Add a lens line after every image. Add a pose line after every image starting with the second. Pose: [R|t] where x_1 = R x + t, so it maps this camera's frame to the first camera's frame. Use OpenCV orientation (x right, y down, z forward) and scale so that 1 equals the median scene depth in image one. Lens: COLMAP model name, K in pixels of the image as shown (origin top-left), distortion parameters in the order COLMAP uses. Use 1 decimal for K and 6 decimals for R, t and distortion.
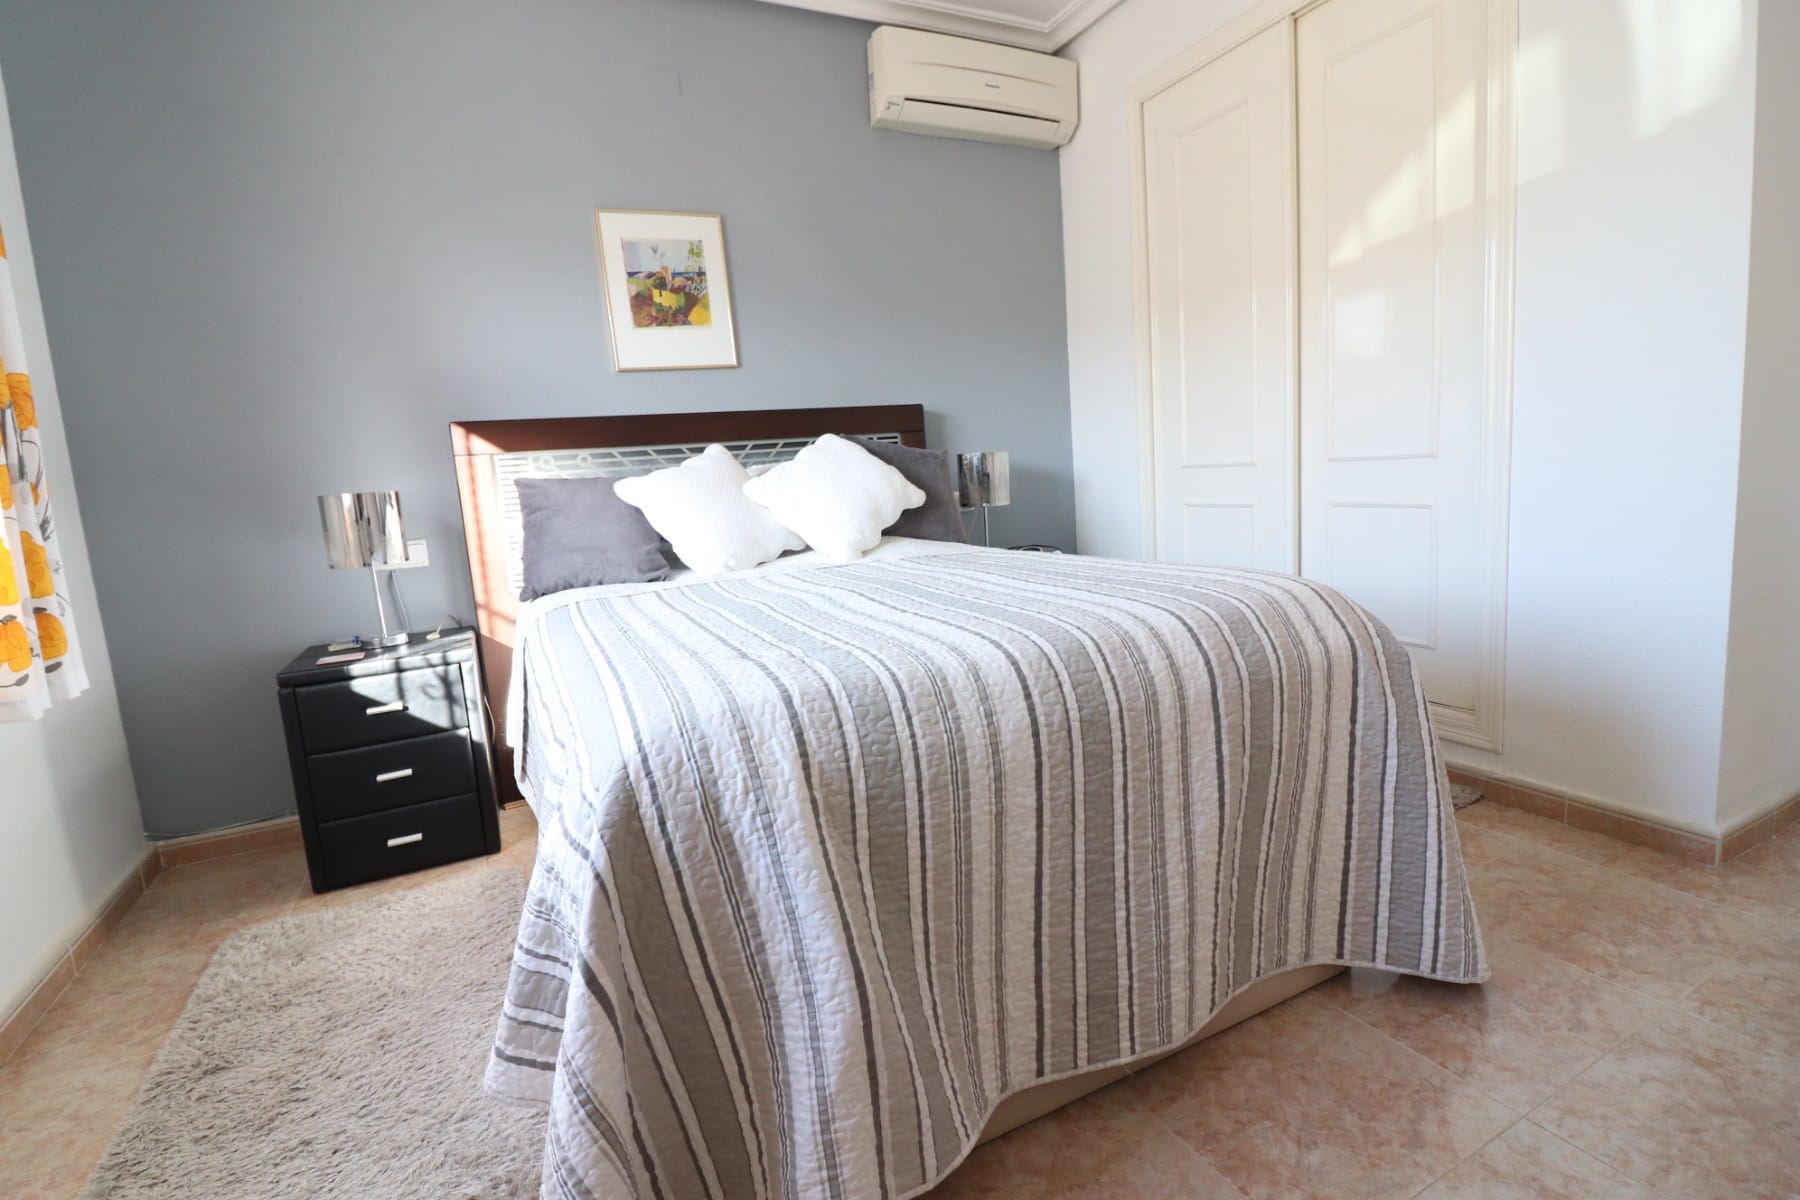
lens RADIAL K [[839.2, 0, 894.2], [0, 839.2, 589.6], [0, 0, 1]] dist [0.000665, -0.014024]
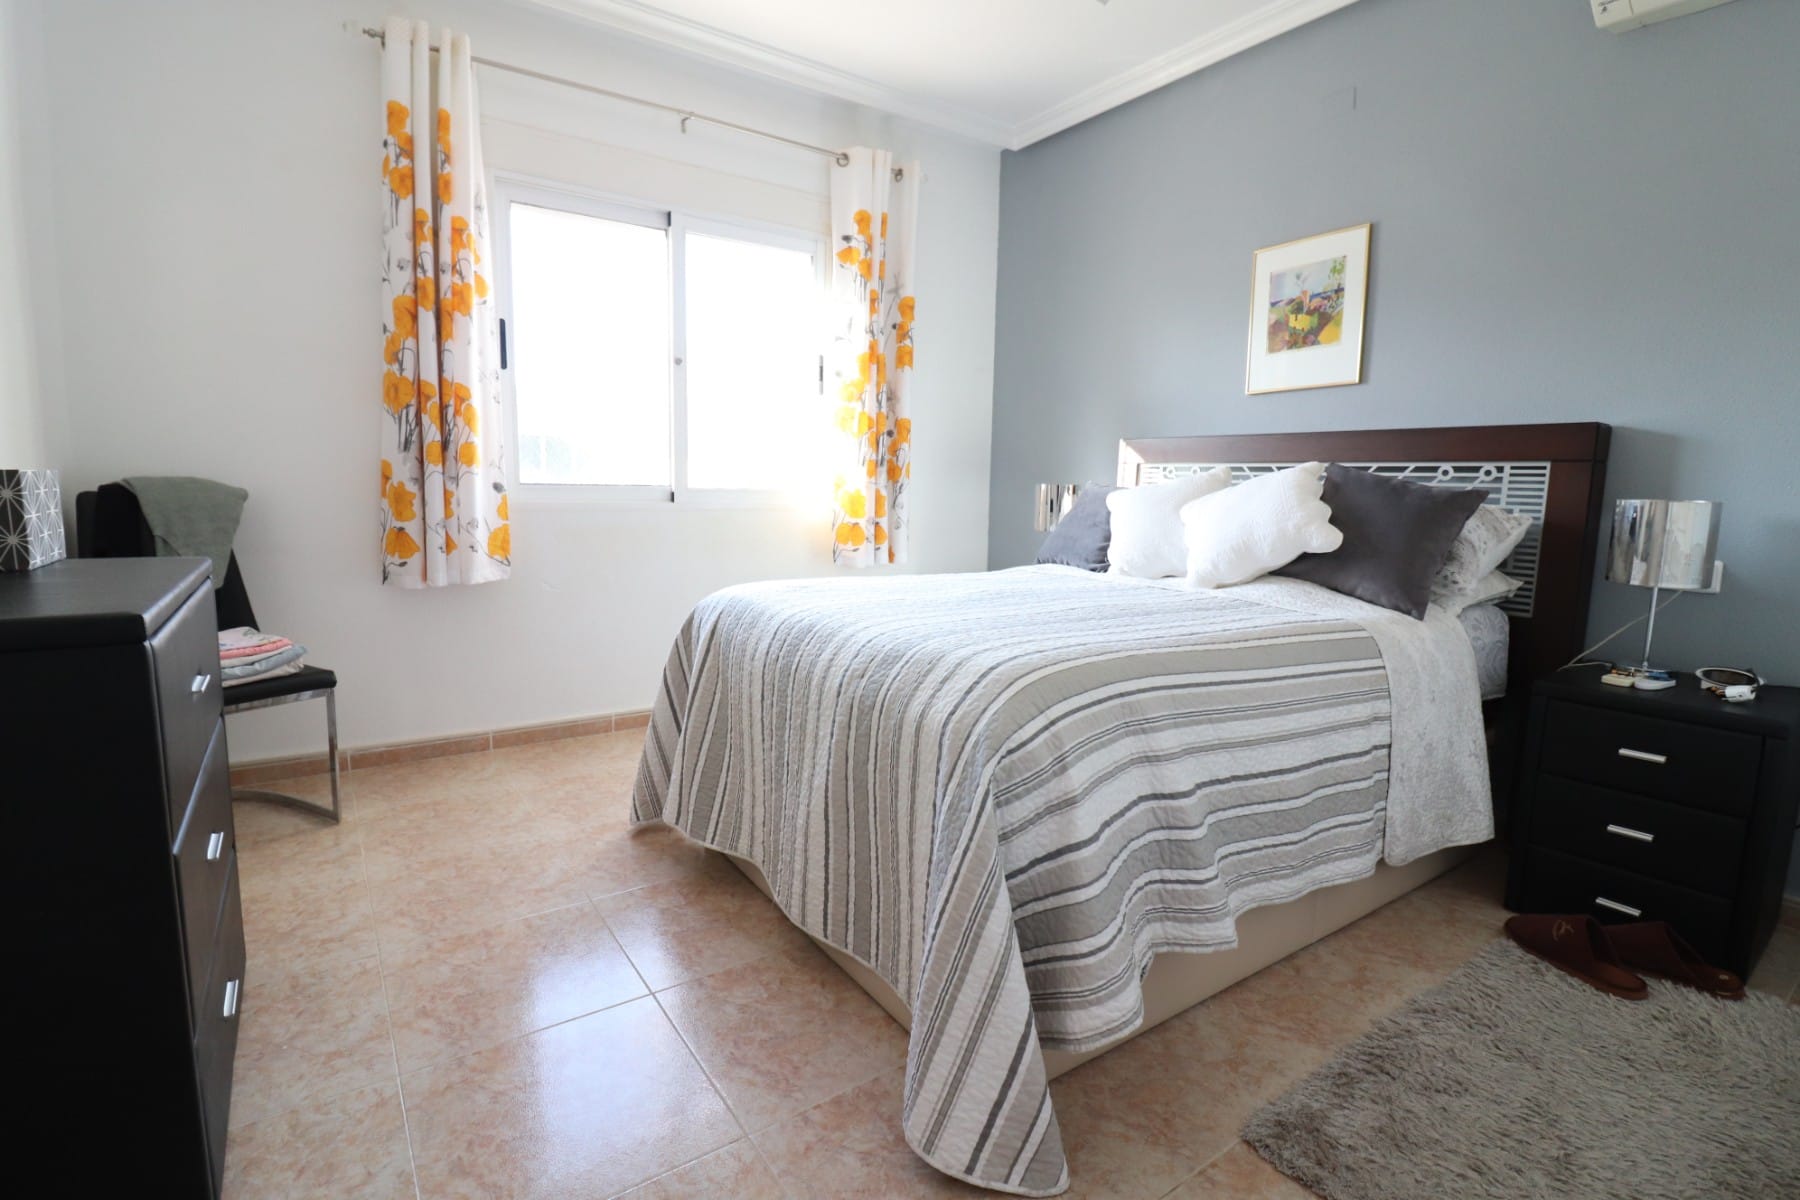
lens RADIAL K [[839.2, 0, 894.2], [0, 839.2, 589.6], [0, 0, 1]] dist [0.000665, -0.014024]
pose [[0.138415, 0.201888, -0.969579, 0.733533], [-0.169293, 0.969416, 0.177686, -0.126259], [0.975798, 0.139549, 0.168360, 0.385500]]
